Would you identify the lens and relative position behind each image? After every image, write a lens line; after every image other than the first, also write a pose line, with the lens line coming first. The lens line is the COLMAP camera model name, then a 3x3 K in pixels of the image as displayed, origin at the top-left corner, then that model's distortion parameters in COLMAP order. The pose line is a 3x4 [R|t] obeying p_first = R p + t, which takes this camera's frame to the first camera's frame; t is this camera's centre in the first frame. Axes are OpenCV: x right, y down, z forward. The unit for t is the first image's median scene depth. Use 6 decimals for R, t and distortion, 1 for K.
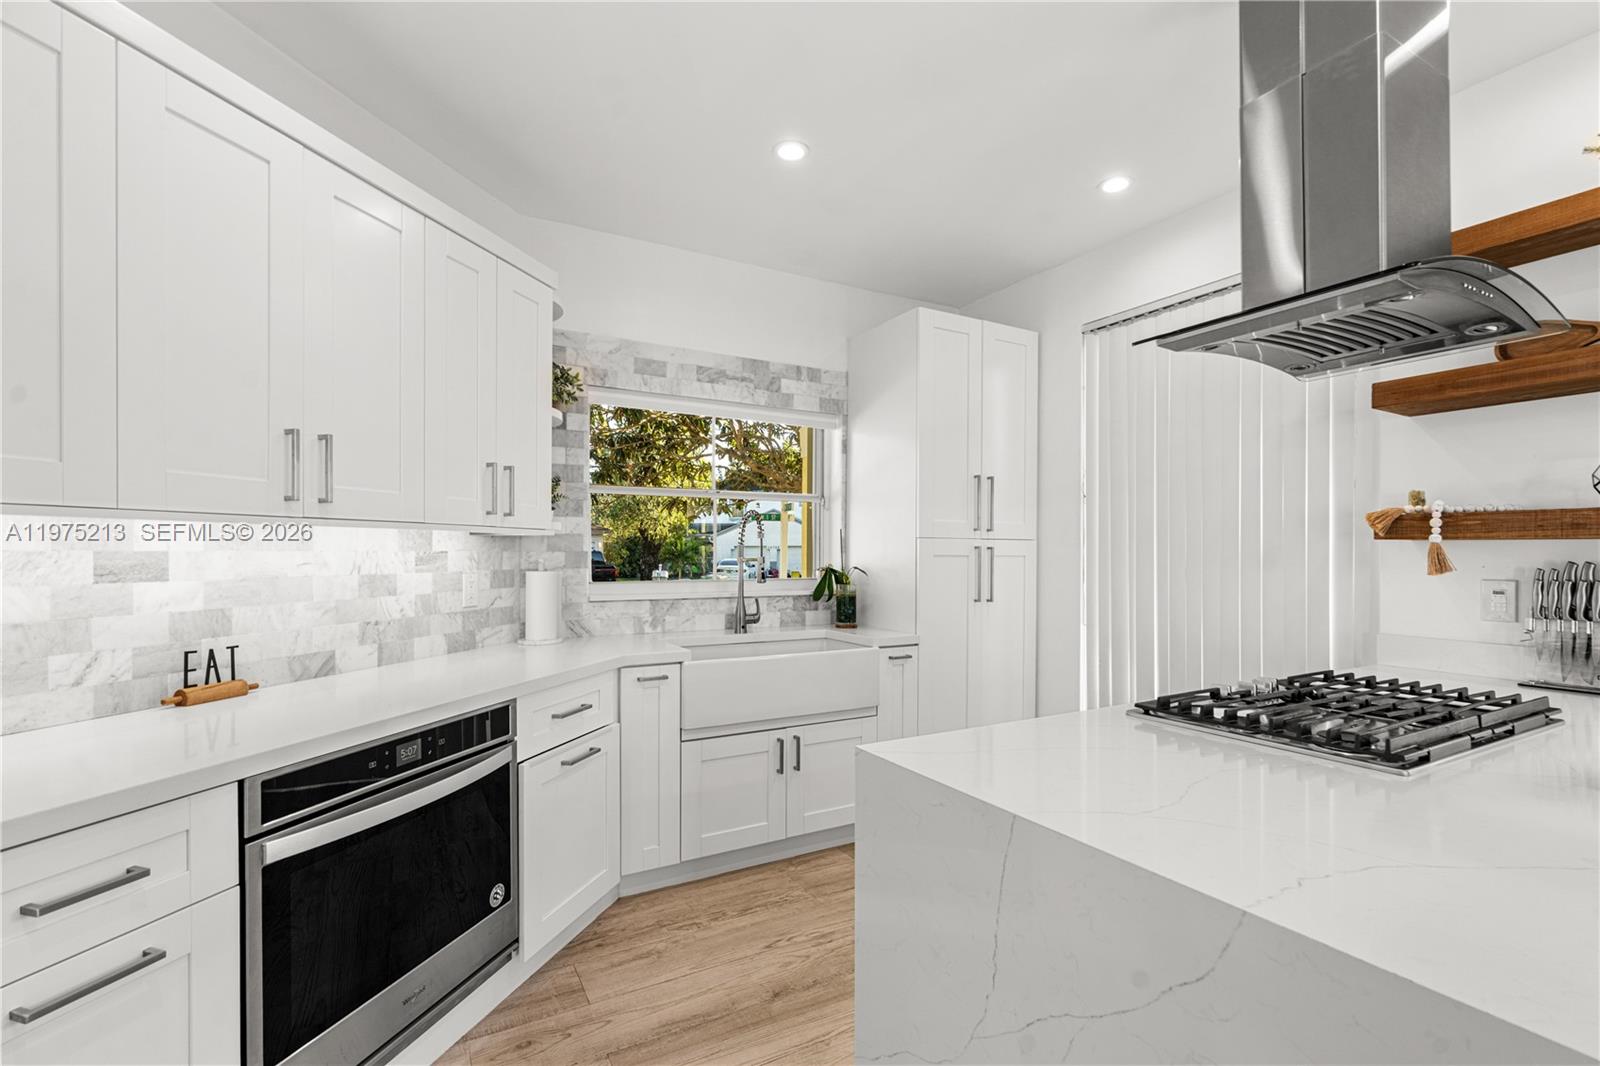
lens RADIAL K [[714.1, 0, 806.7], [0, 714.1, 553.9], [0, 0, 1]] dist [-0.004064, -0.000238]
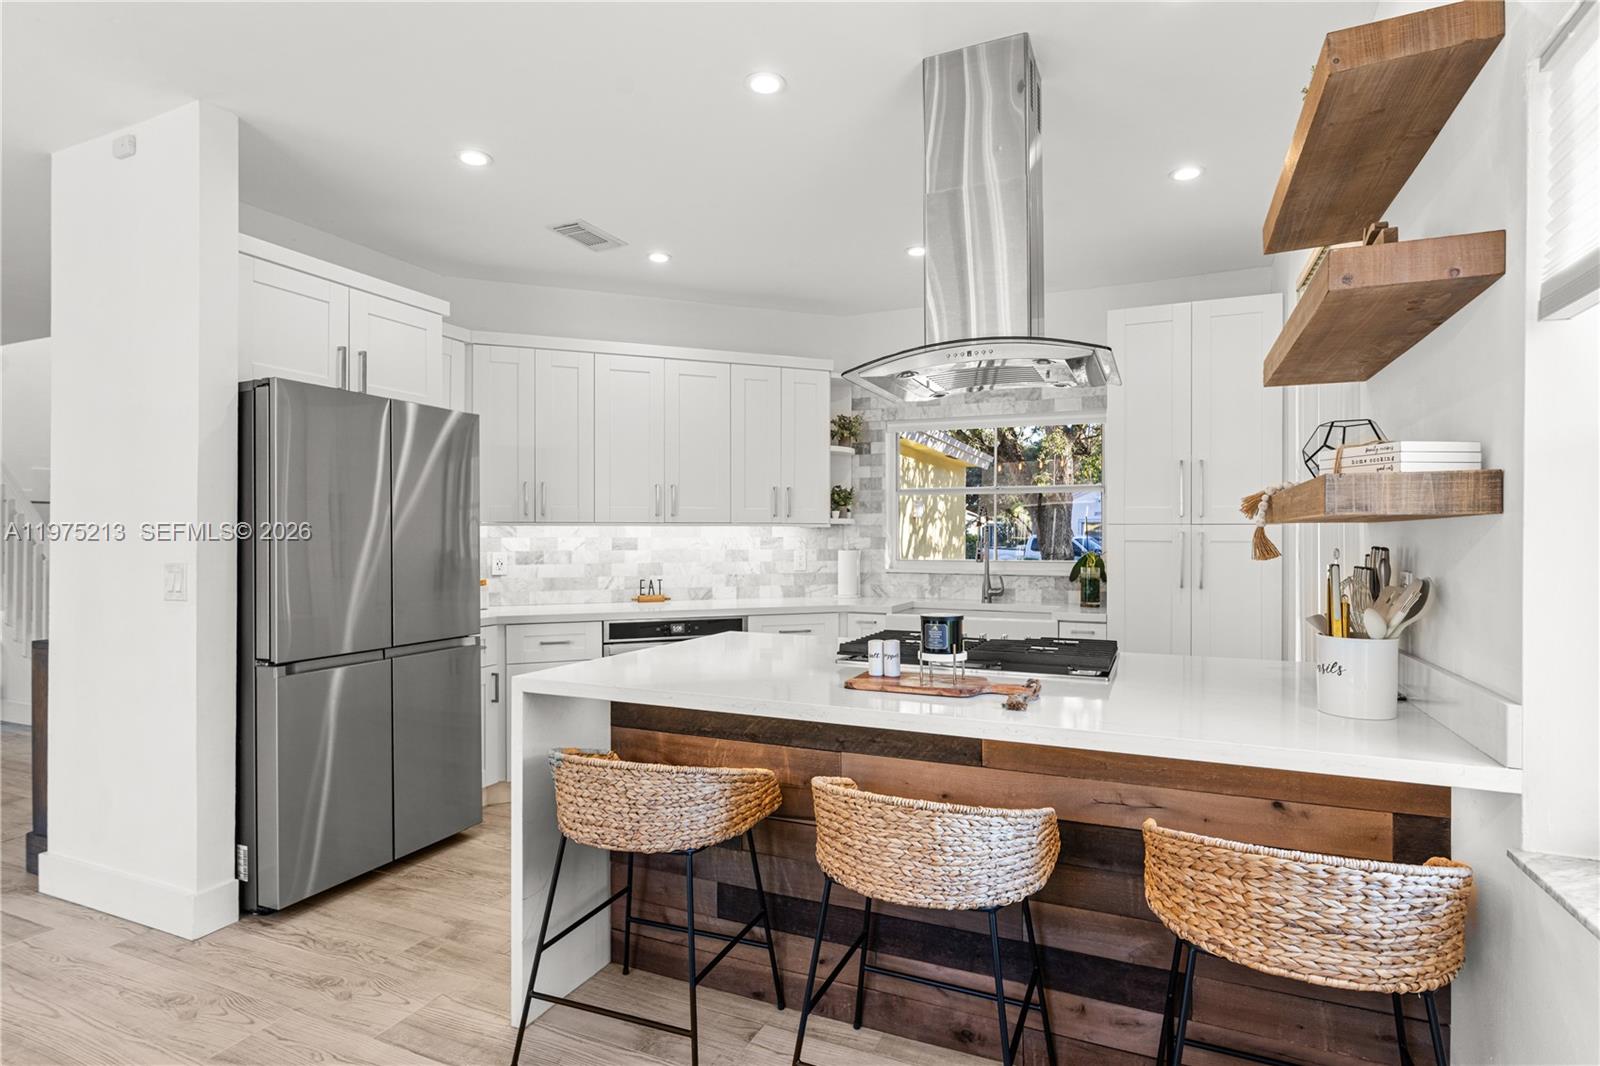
lens RADIAL K [[816.5, 0, 802.7], [0, 816.5, 535.3], [0, 0, 1]] dist [-0.005044, 0.000869]
pose [[0.598209, -0.003477, -0.801333, 1.164294], [-0.000993, 0.999987, -0.005080, 0.001200], [0.801339, 0.003835, 0.598198, -0.141926]]
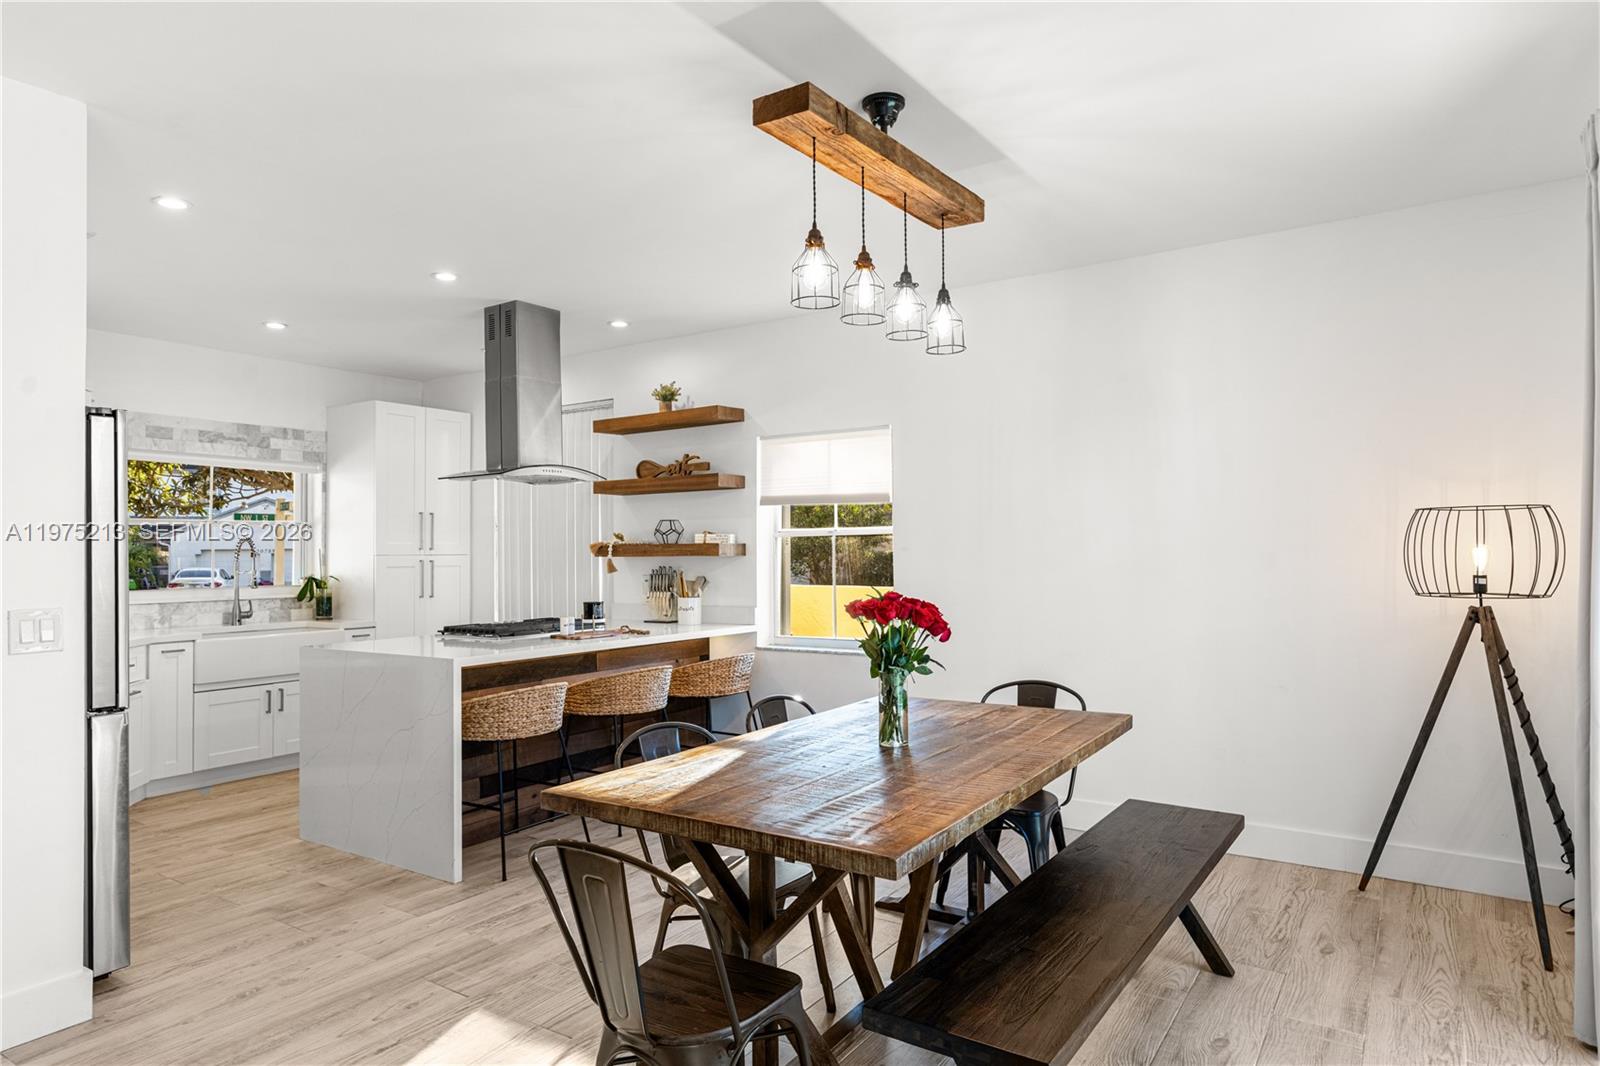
lens RADIAL K [[949.1, 0, 800.0], [0, 949.1, 533.0], [0, 0, 1]] dist [0.000009, 0.002378]
pose [[0.893798, -0.001984, 0.448465, 0.080697], [0.012479, 0.999713, -0.020447, -0.023207], [-0.448296, 0.023872, 0.893566, -1.559580]]
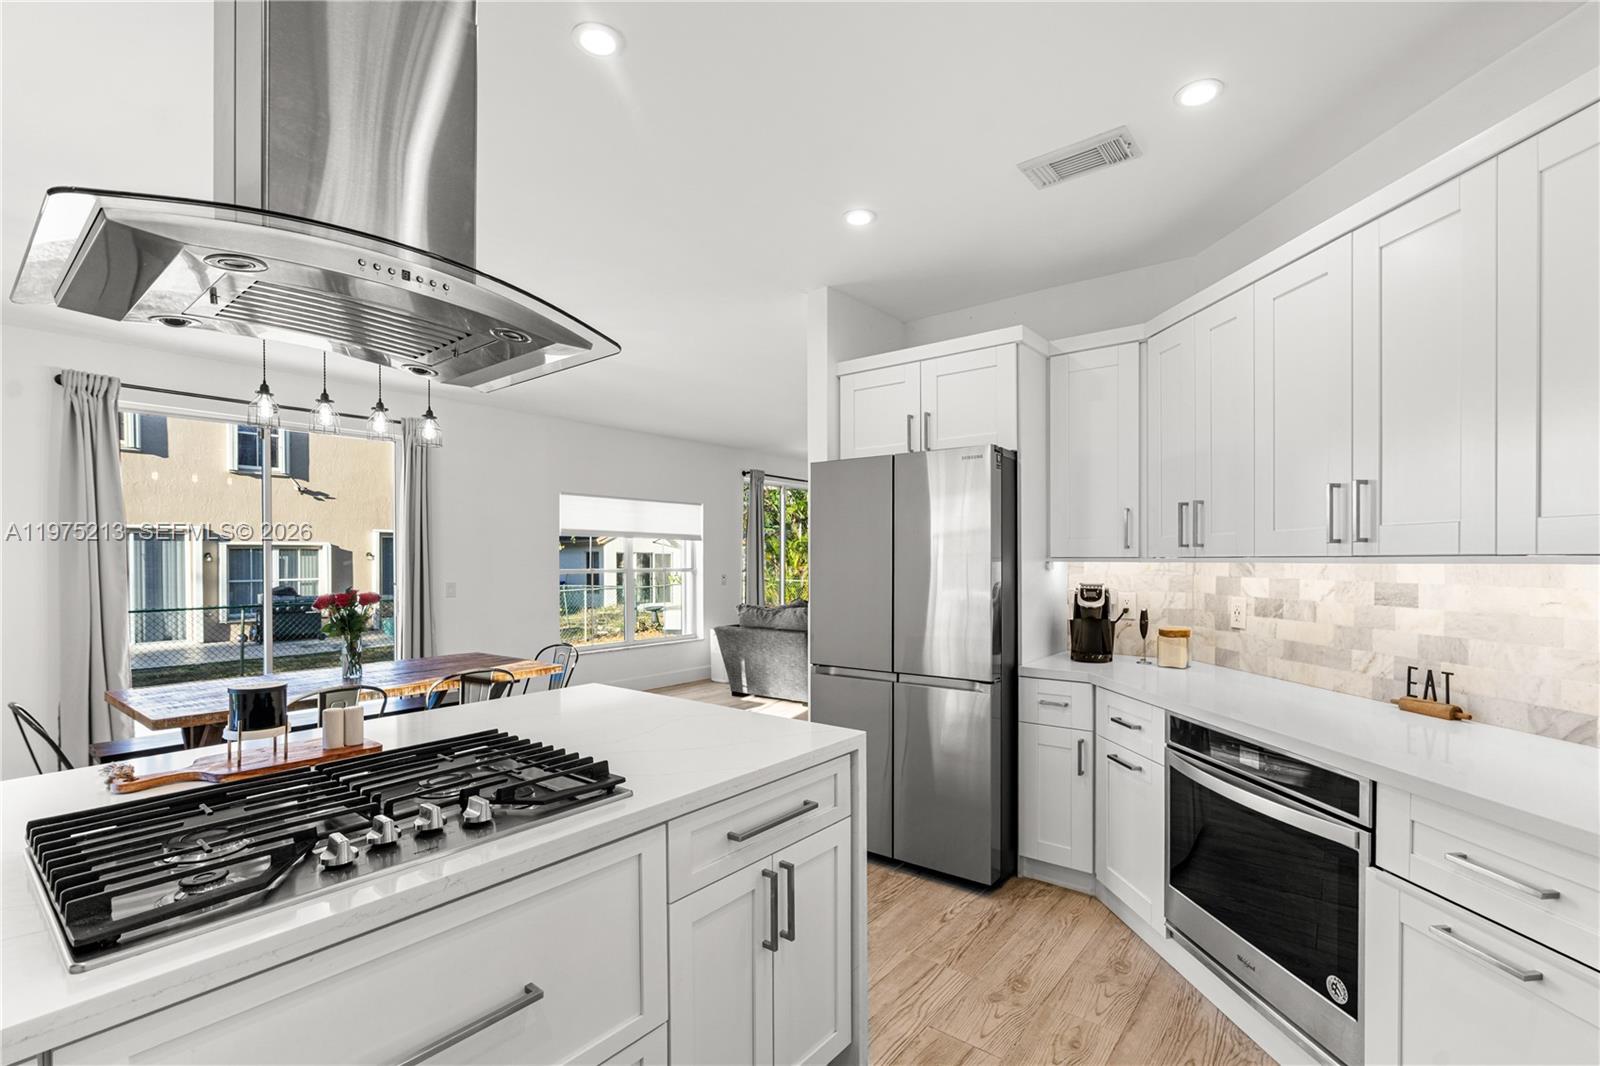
lens RADIAL K [[717.9, 0, 805.8], [0, 717.9, 562.8], [0, 0, 1]] dist [-0.004468, -0.000239]
pose [[-0.926037, 0.003718, -0.377415, 0.386789], [0.000179, 0.999956, 0.009411, -0.036646], [0.377434, 0.008647, -0.925996, 1.236494]]
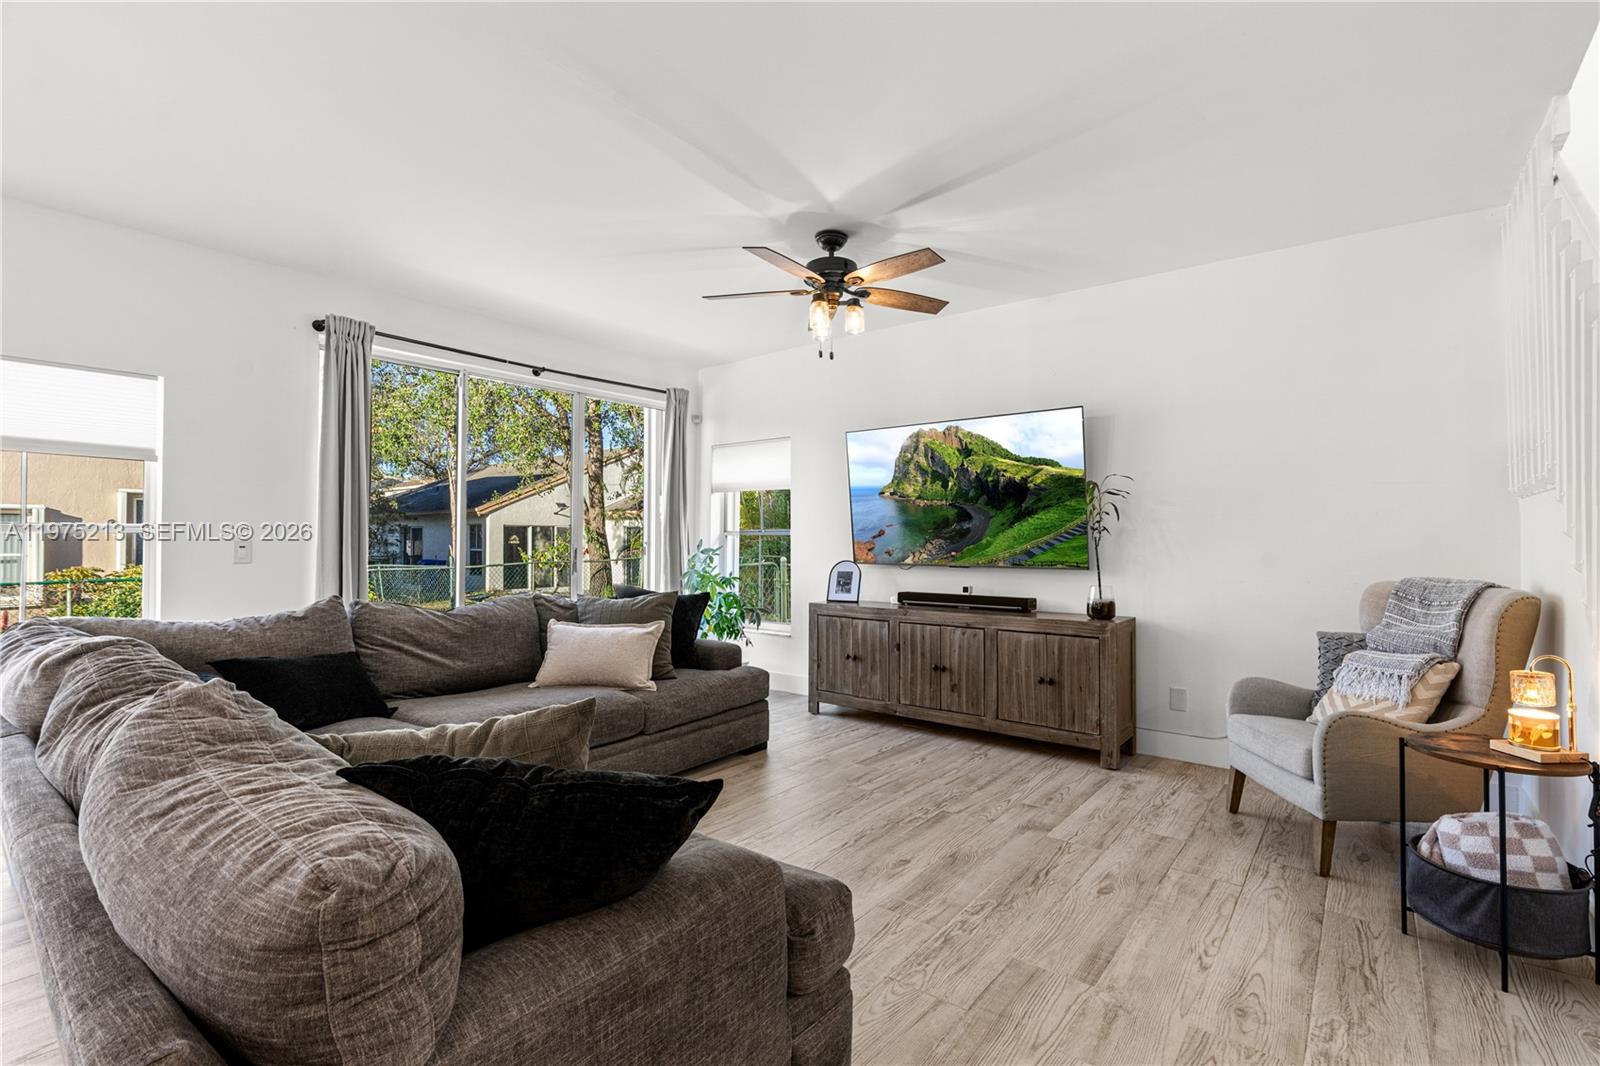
lens RADIAL K [[718.8, 0, 806.4], [0, 718.8, 532.2], [0, 0, 1]] dist [-0.002297, -0.000262]
pose [[-0.926185, -0.004736, -0.377040, -1.103663], [-0.003028, 0.999982, -0.005122, 0.038707], [0.377058, -0.003603, -0.926183, -0.238364]]
